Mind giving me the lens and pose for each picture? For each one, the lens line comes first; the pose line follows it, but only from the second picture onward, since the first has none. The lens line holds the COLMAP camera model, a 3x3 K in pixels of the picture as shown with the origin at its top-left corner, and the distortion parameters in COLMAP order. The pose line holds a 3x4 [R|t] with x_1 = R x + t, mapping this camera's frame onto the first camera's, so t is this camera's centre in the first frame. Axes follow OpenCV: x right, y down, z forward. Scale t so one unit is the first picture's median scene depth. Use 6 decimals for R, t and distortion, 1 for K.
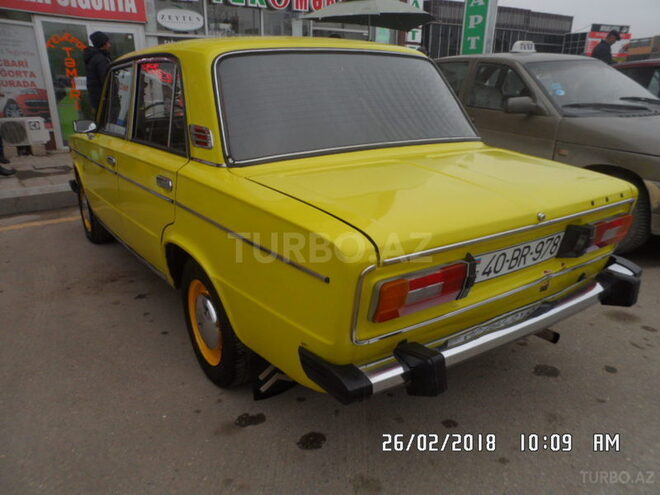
lens RADIAL K [[525.8, 0, 330.0], [0, 525.8, 247.5], [0, 0, 1]] dist [-0.130711, 0.243007]
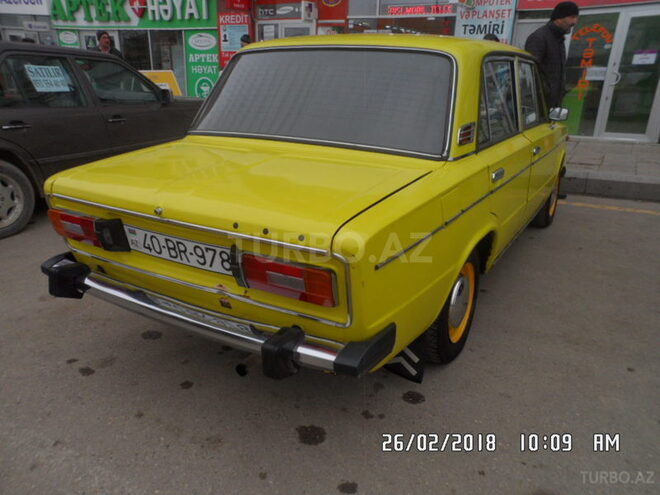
lens RADIAL K [[525.8, 0, 330.0], [0, 525.8, 247.5], [0, 0, 1]] dist [-0.130711, 0.243007]
pose [[0.434467, 0.310577, -0.845447, 1.332633], [-0.295286, 0.935905, 0.192063, -0.267171], [0.850908, 0.166204, 0.498329, 0.722254]]
